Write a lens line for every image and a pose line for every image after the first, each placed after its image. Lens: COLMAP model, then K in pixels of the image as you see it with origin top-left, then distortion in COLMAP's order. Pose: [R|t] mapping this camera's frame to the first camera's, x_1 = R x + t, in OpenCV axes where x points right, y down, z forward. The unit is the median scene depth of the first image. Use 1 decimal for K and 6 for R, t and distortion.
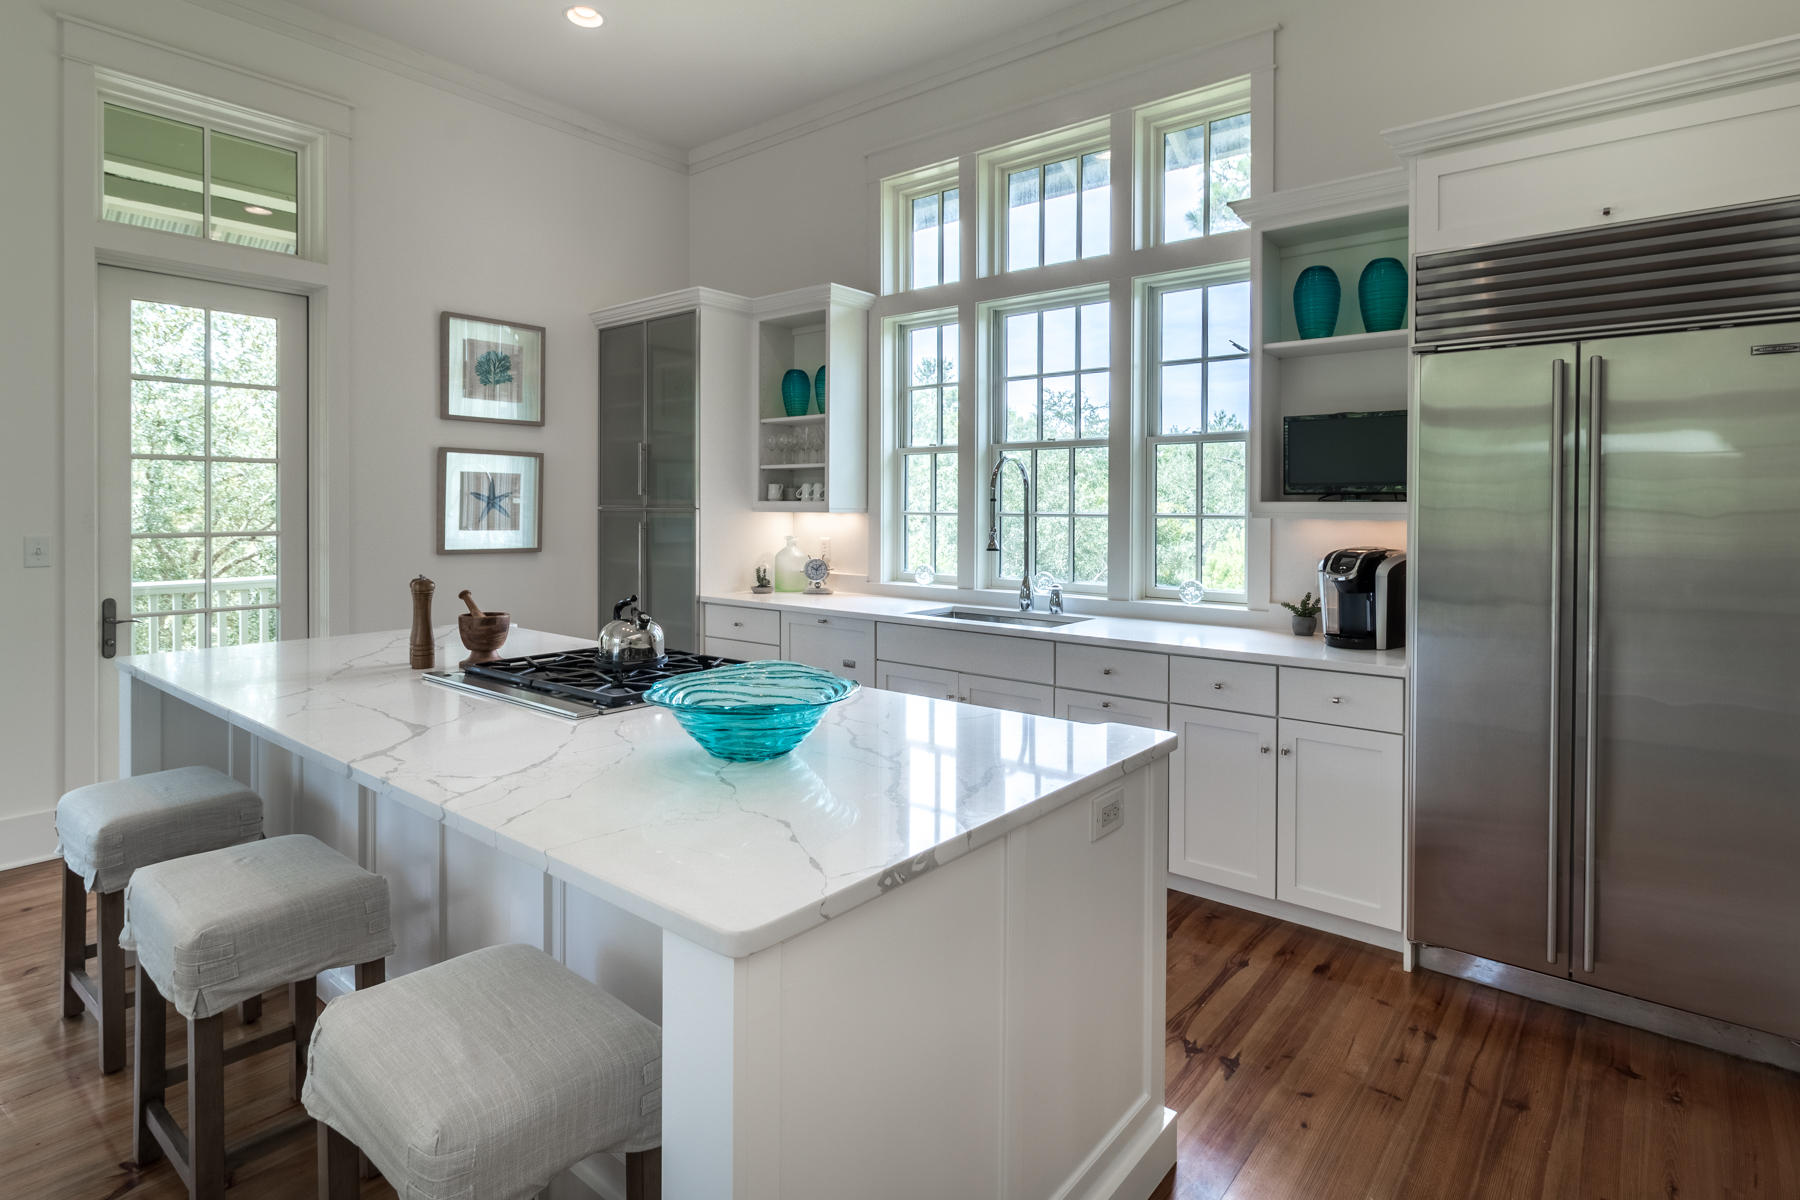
lens RADIAL K [[907.6, 0, 915.3], [0, 907.6, 522.2], [0, 0, 1]] dist [-0.002635, 0.001573]
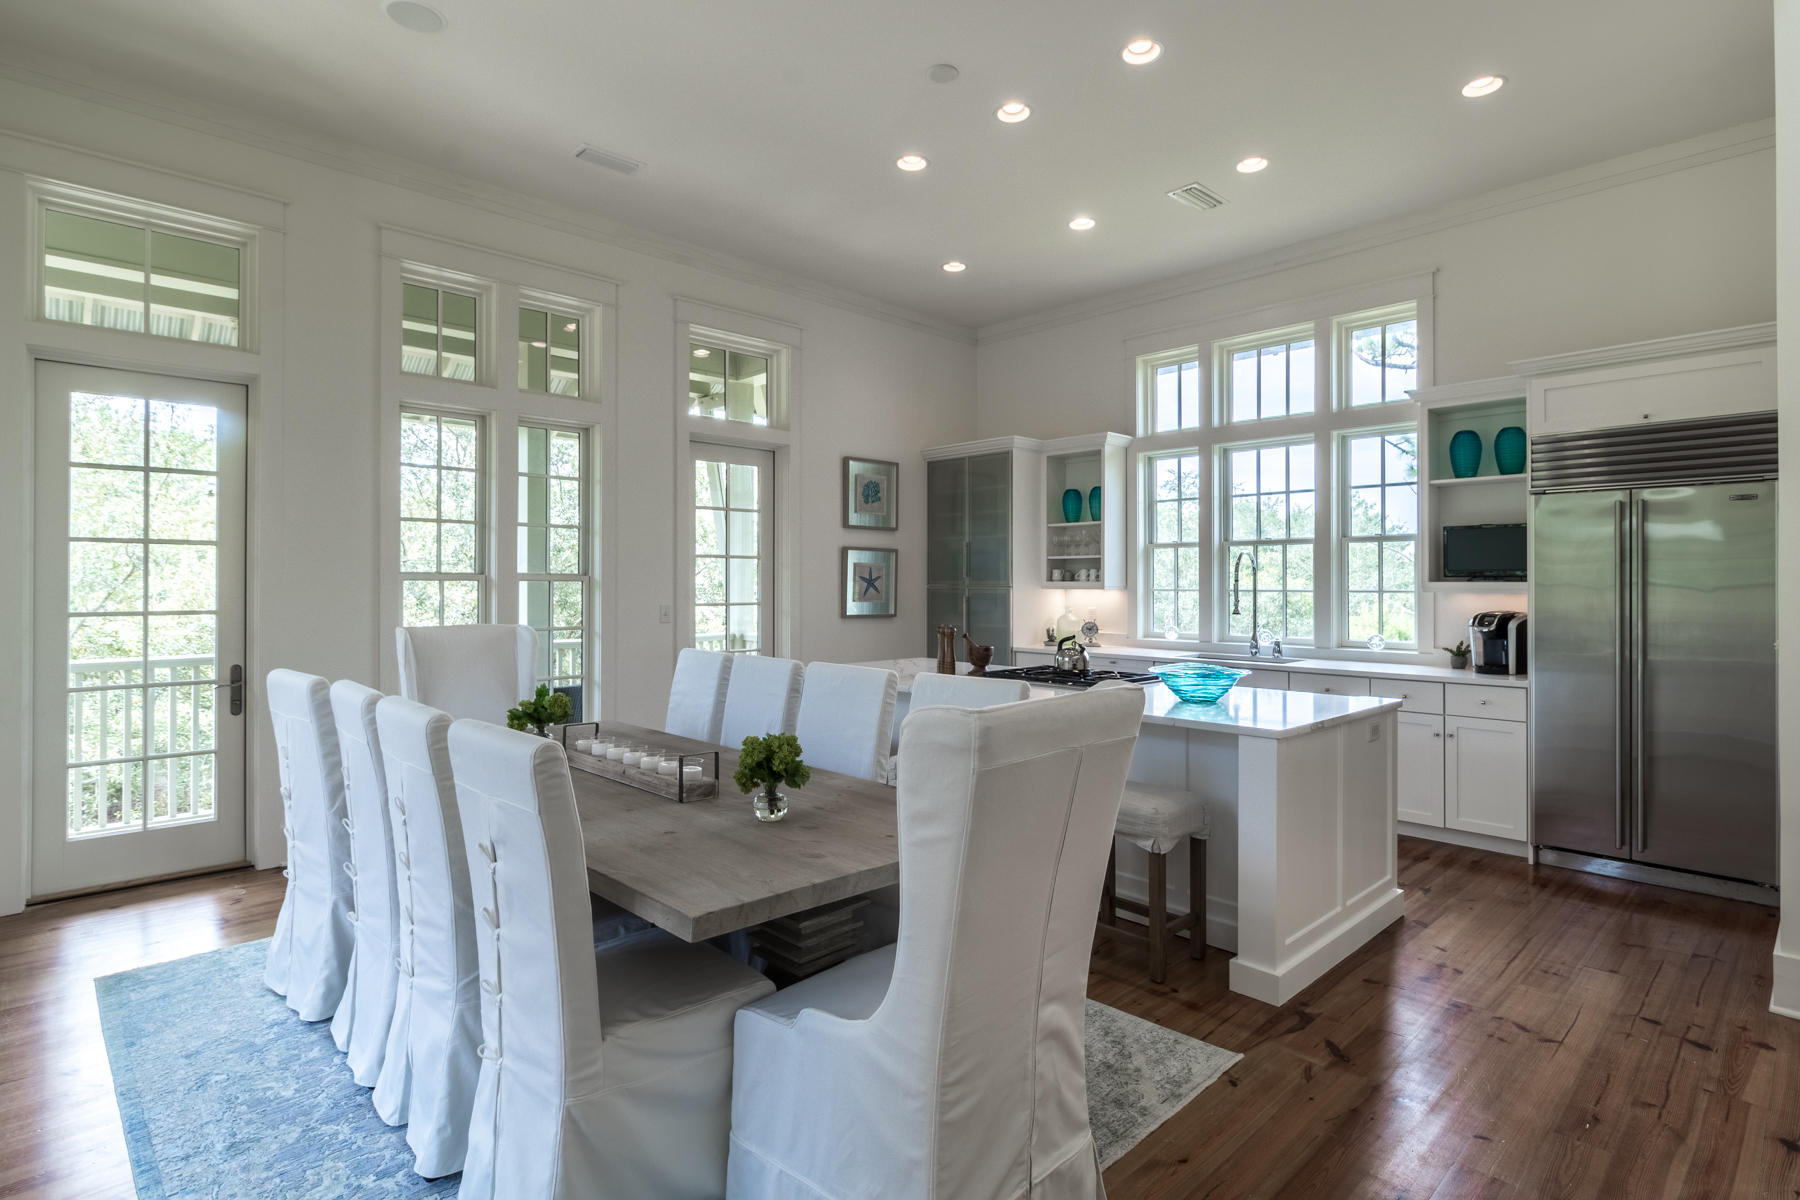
lens RADIAL K [[907.6, 0, 917.7], [0, 907.6, 584.0], [0, 0, 1]] dist [-0.002635, 0.001573]
pose [[0.993913, -0.002429, -0.110138, -0.263897], [0.000490, 0.999845, -0.017626, 0.006762], [0.110163, 0.017465, 0.993760, -0.531164]]
